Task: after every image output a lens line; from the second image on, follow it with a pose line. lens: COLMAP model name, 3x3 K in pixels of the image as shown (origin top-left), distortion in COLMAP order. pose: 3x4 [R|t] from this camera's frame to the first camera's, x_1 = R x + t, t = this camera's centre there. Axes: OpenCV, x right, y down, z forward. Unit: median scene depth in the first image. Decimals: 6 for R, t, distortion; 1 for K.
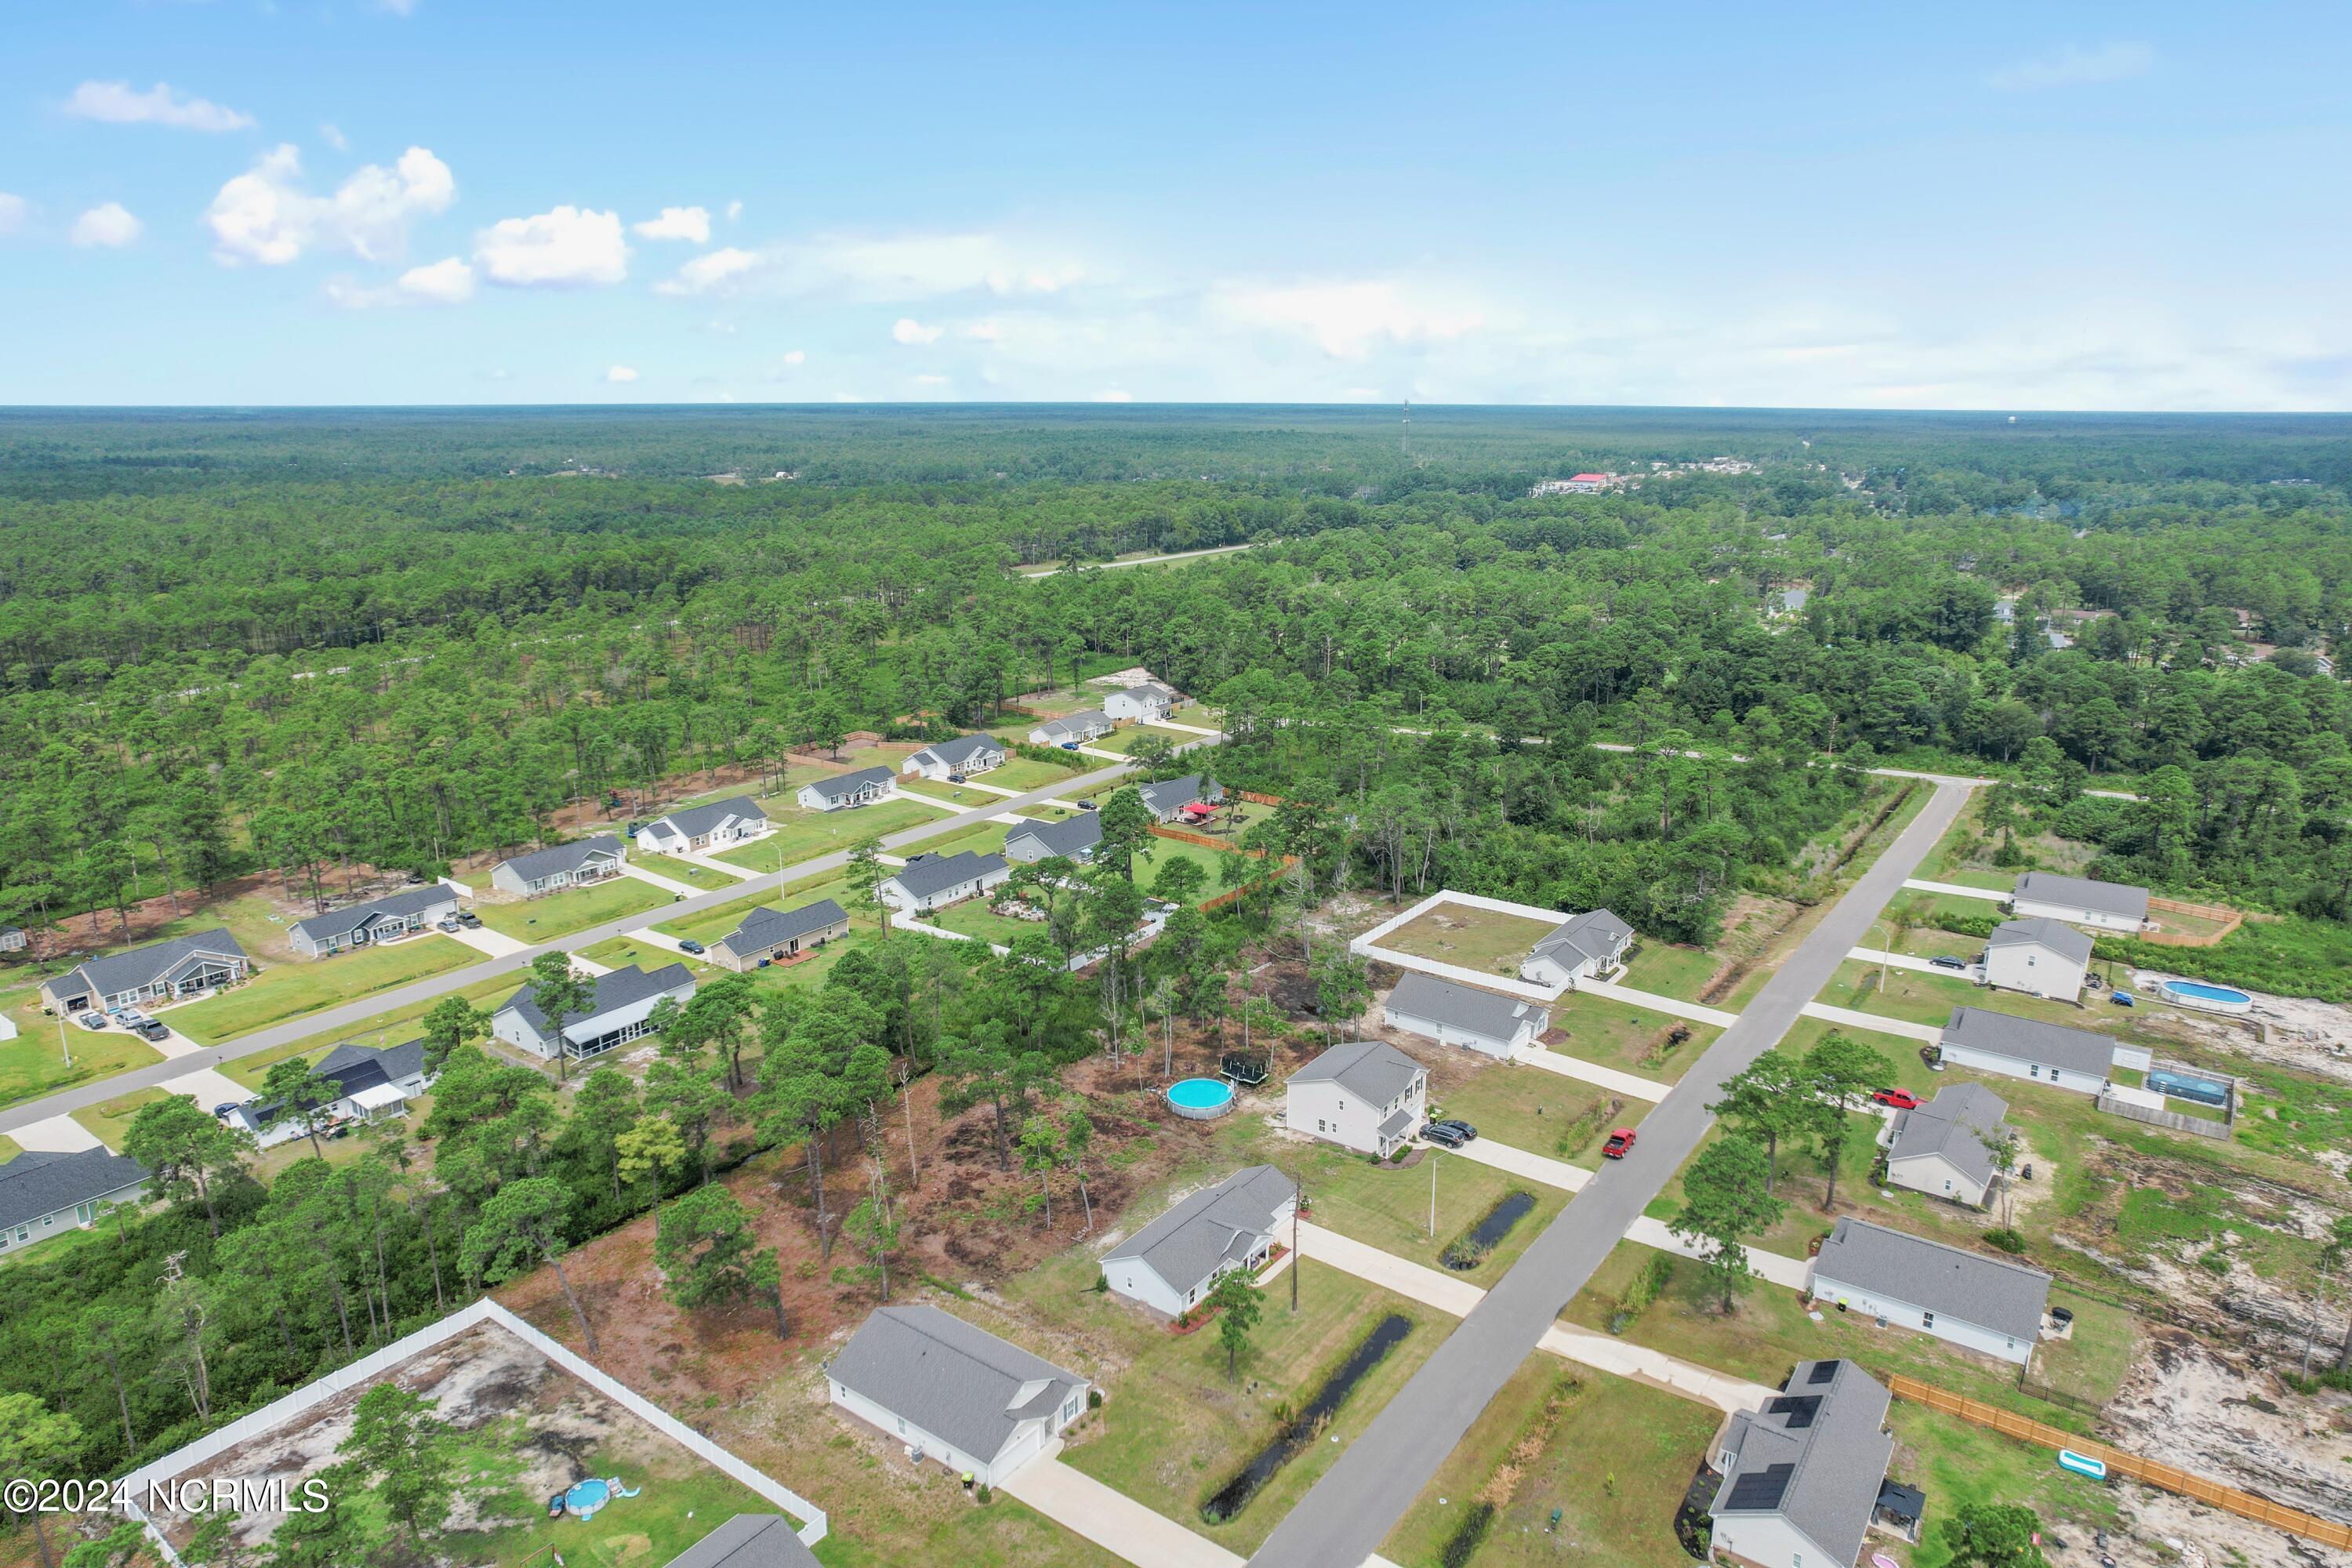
lens RADIAL K [[1495.9, 0, 1179.0], [0, 1495.9, 772.6], [0, 0, 1]] dist [-0.059142, 0.040856]
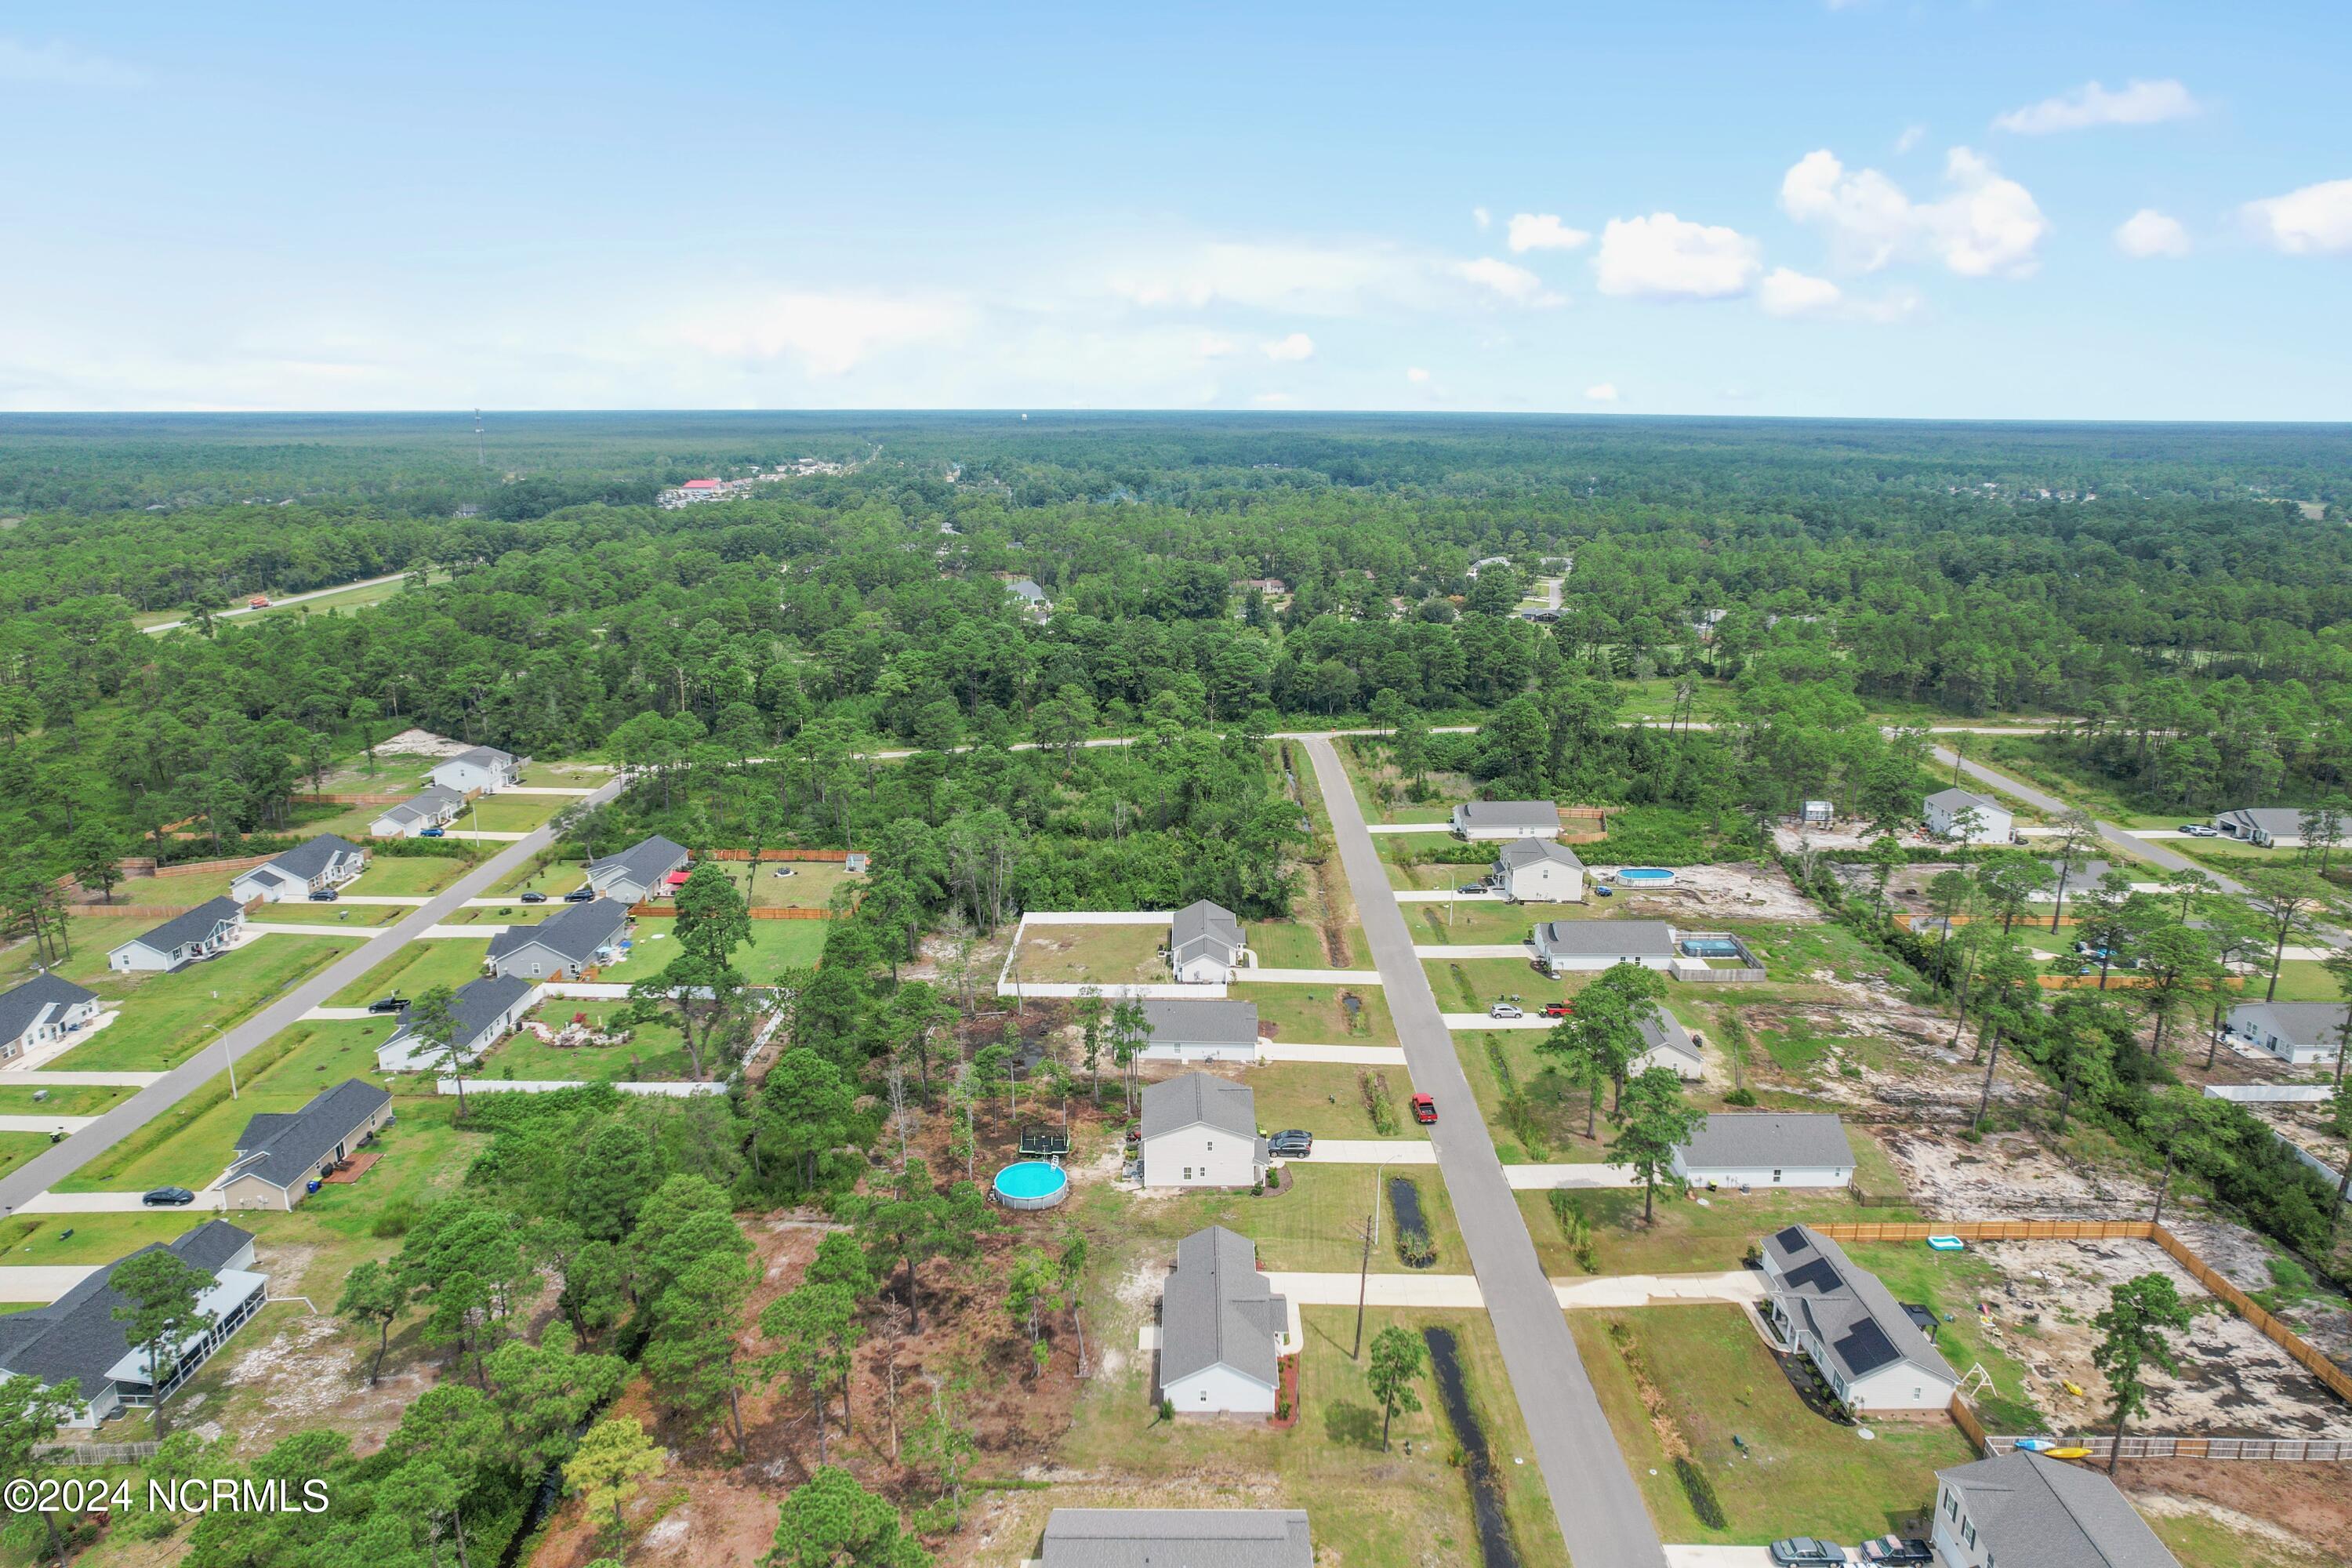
lens RADIAL K [[1495.9, 0, 1185.2], [0, 1495.9, 781.0], [0, 0, 1]] dist [-0.059142, 0.040856]
pose [[0.811830, -0.142119, 0.566334, -0.295567], [0.140623, 0.988966, 0.046596, -0.039147], [-0.566707, 0.041812, 0.822858, 0.154477]]
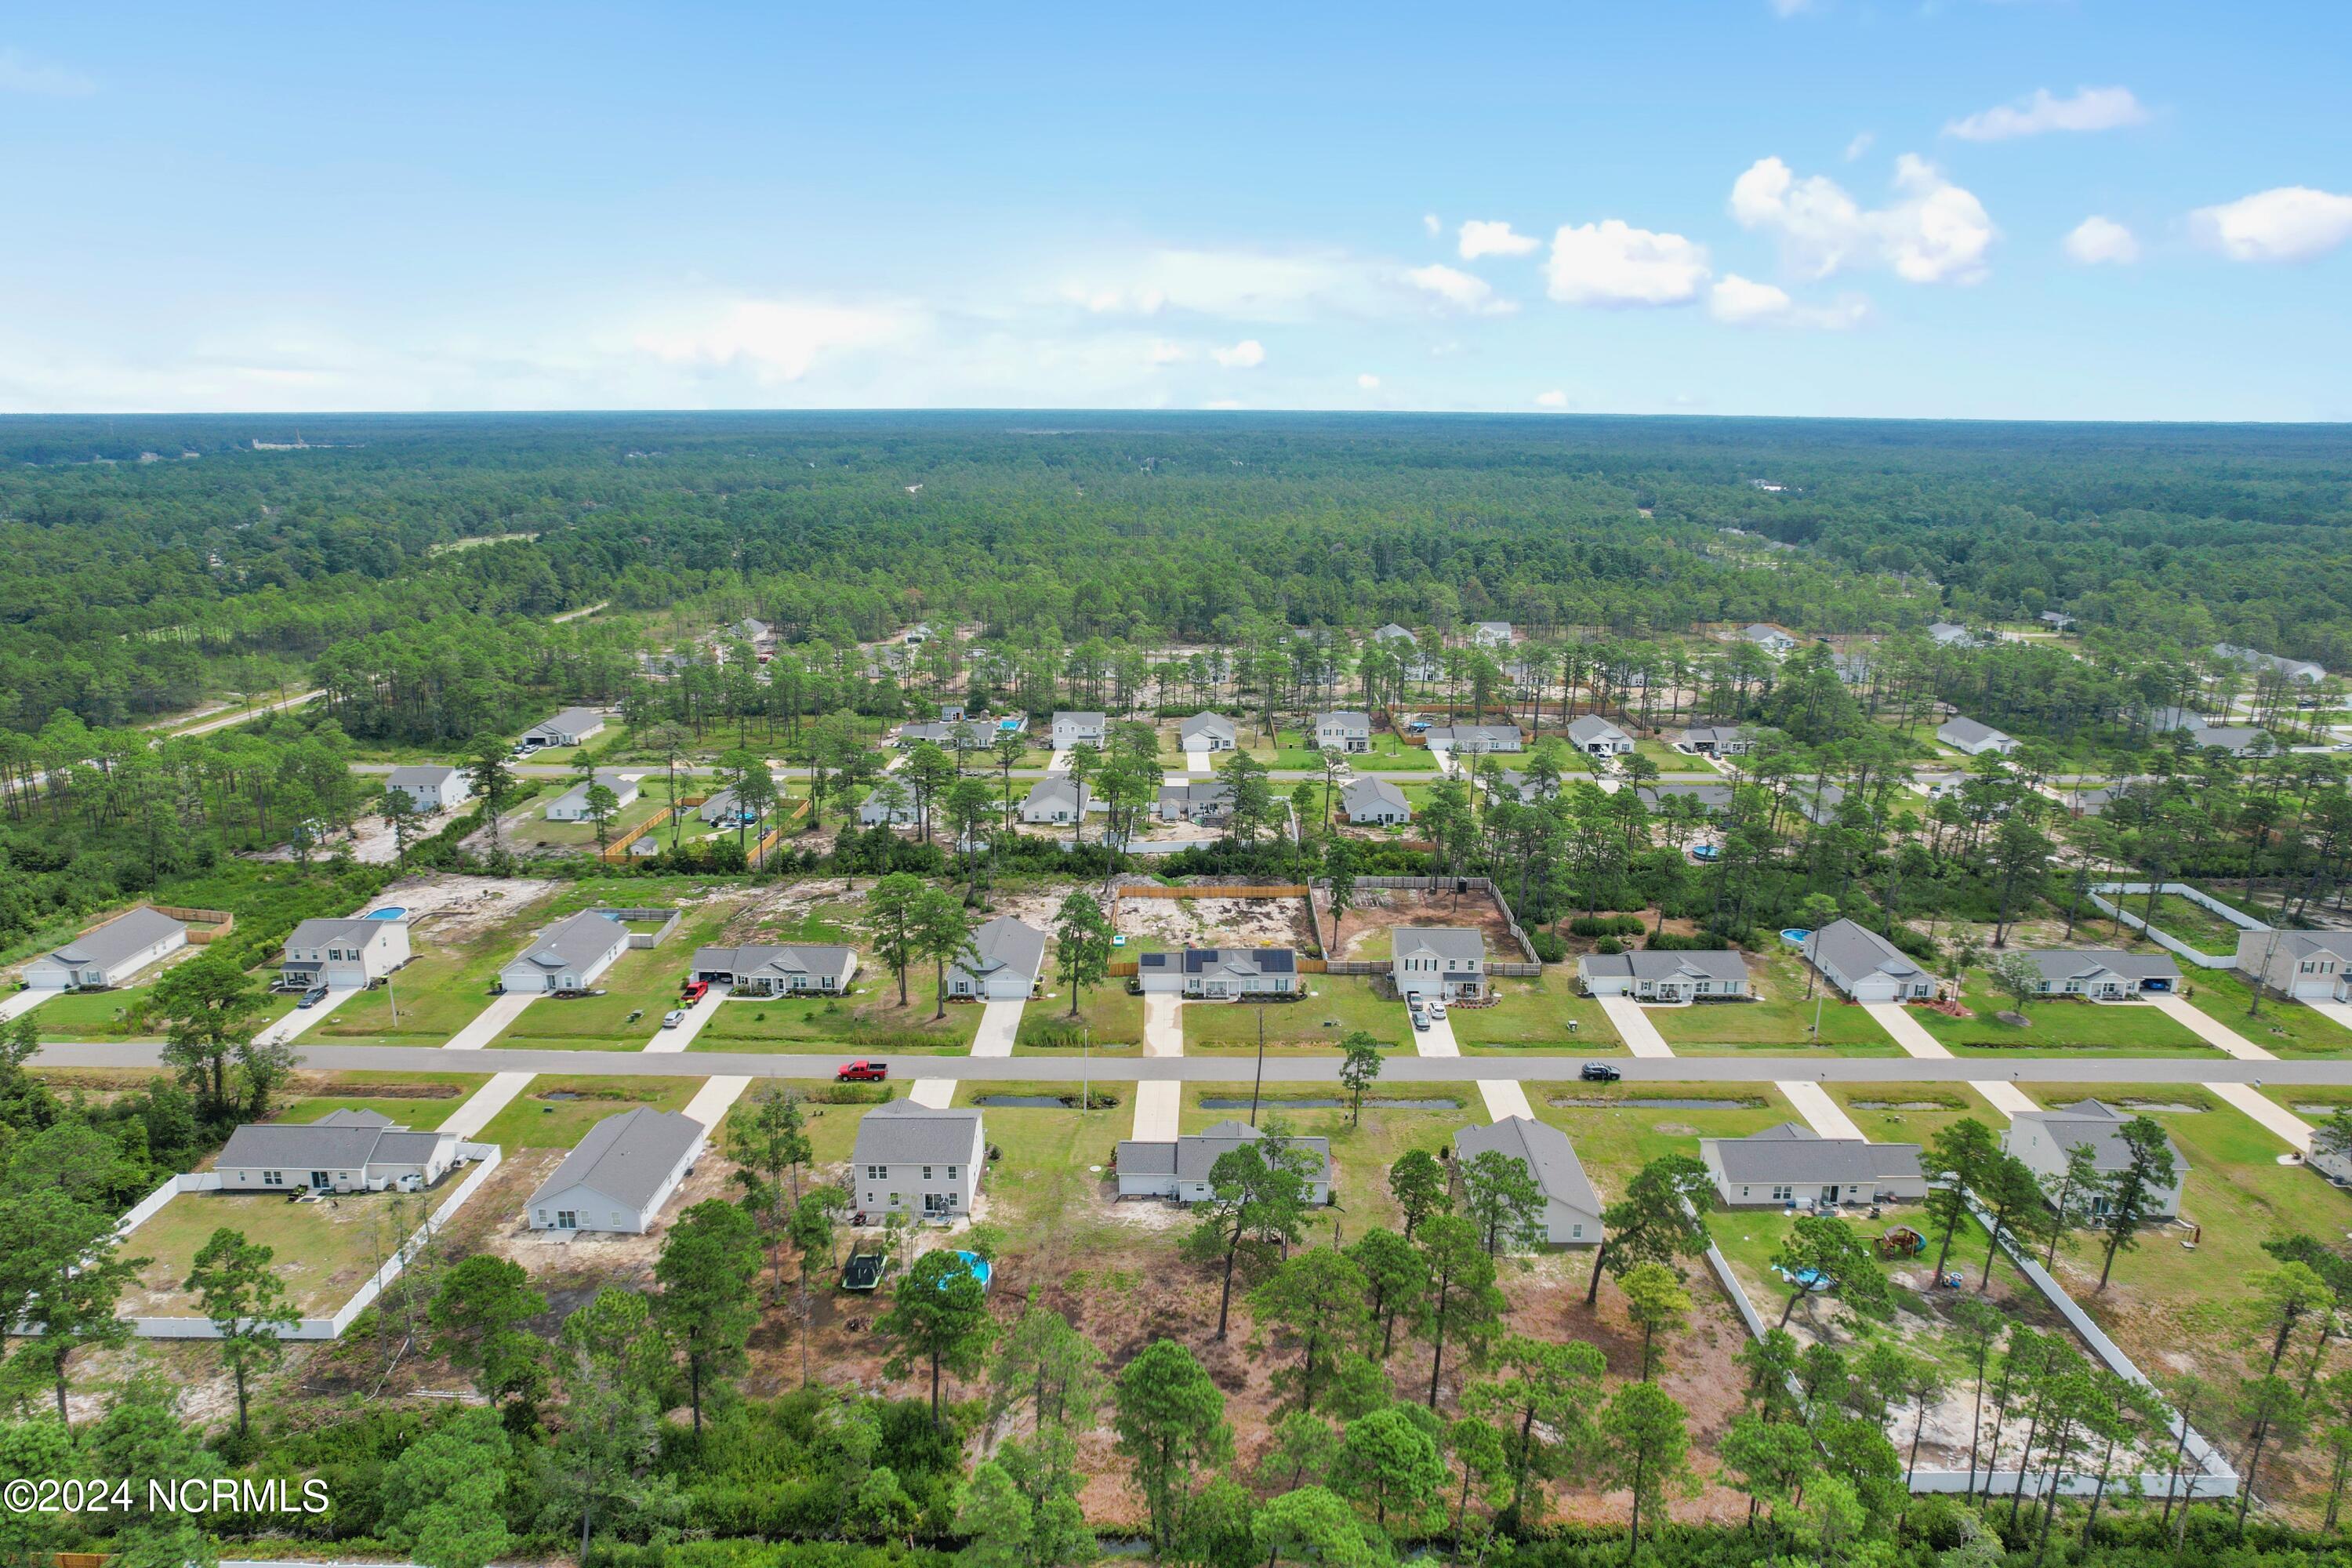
lens RADIAL K [[1495.9, 0, 1176.9], [0, 1495.9, 777.6], [0, 0, 1]] dist [-0.059142, 0.040856]
pose [[-0.573992, -0.204139, 0.793007, -0.488473], [0.196917, 0.905598, 0.375654, -0.232490], [-0.794832, 0.371779, -0.479607, 0.915052]]
